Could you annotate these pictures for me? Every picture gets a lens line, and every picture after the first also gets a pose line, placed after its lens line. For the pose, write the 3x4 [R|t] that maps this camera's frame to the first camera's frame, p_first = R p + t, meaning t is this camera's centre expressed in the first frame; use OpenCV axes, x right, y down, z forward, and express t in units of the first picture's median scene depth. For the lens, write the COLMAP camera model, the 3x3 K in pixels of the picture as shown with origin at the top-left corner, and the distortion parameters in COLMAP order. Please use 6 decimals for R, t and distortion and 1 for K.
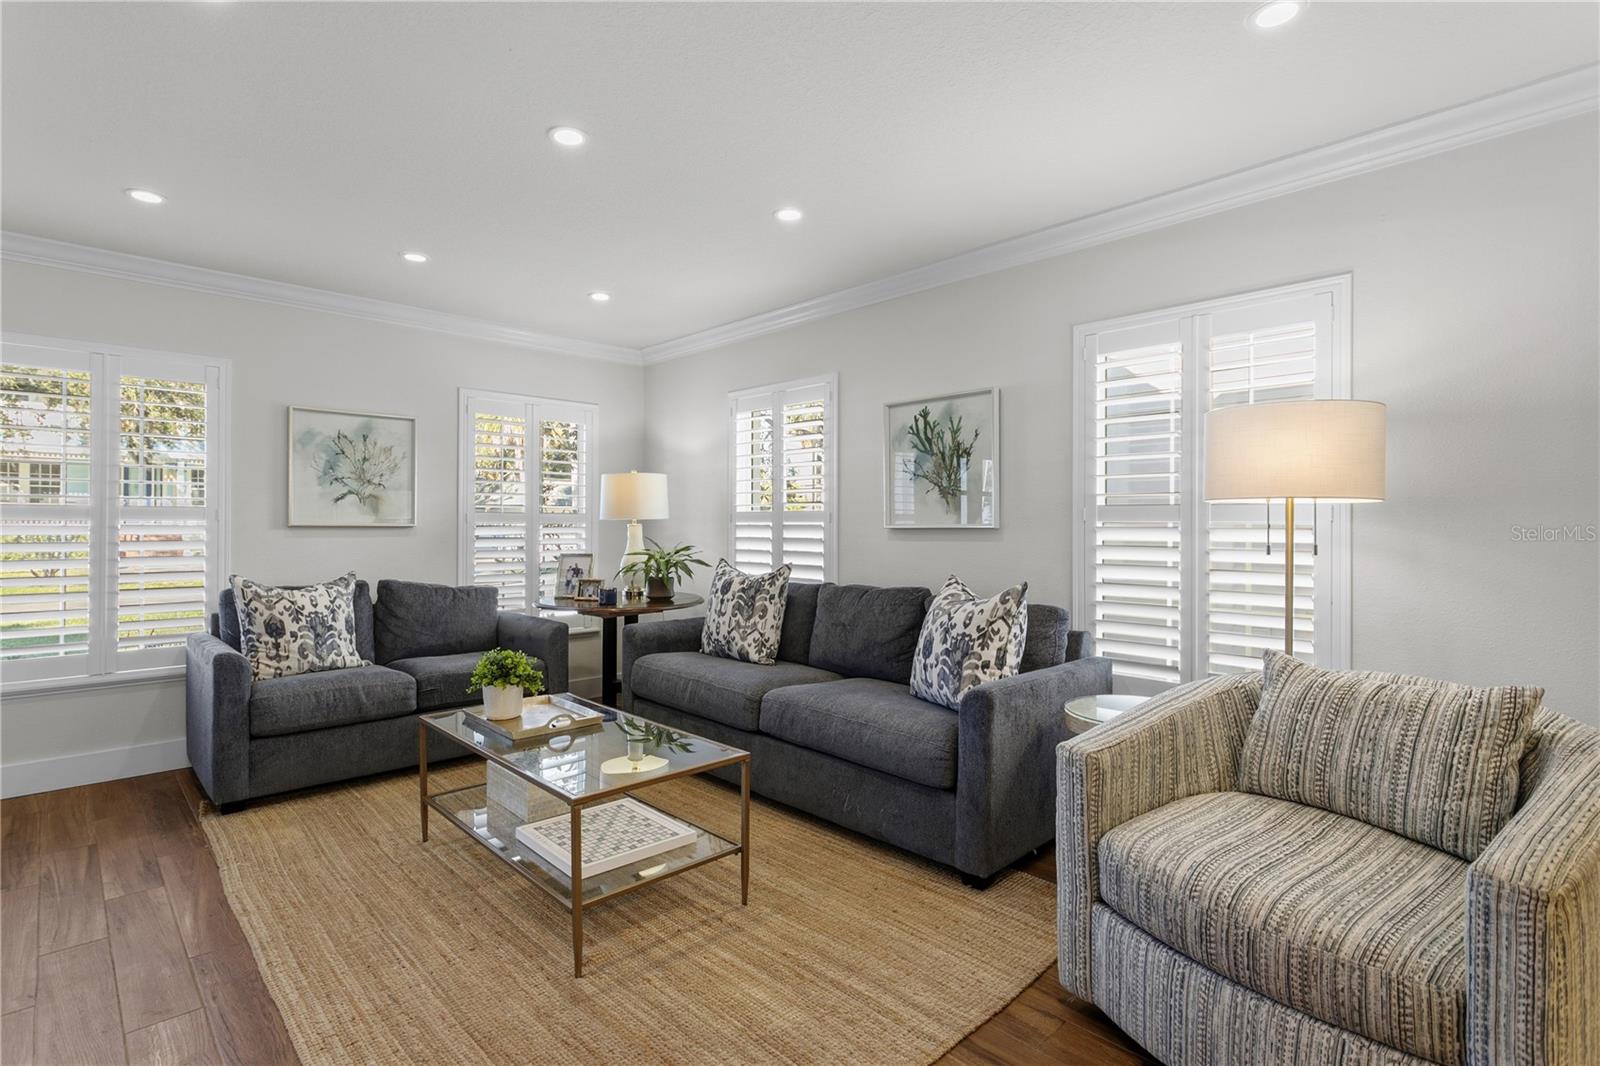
lens RADIAL K [[777.8, 0, 800.0], [0, 777.8, 533.0], [0, 0, 1]] dist [0.000424, 0.000603]
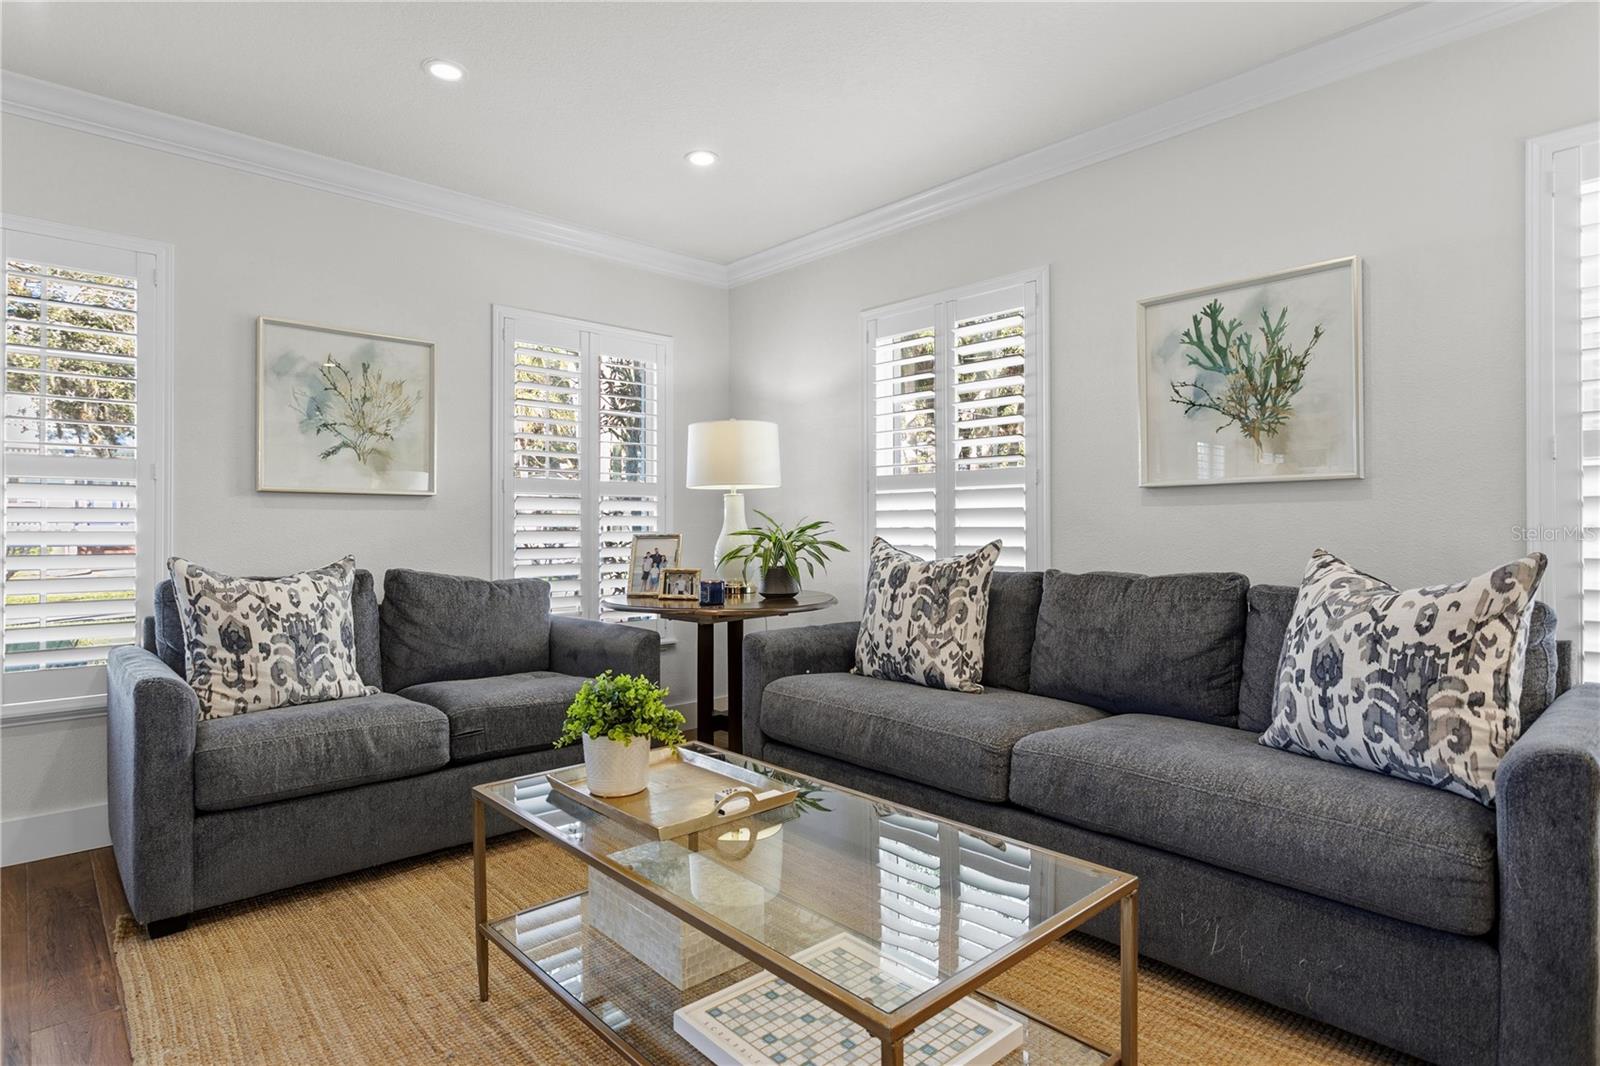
lens RADIAL K [[844.2, 0, 801.7], [0, 844.2, 535.8], [0, 0, 1]] dist [-0.004355, 0.000048]
pose [[0.999873, -0.004000, -0.015413, -0.182912], [0.003986, 0.999992, -0.000972, 0.037560], [0.015417, 0.000911, 0.999881, 0.290872]]
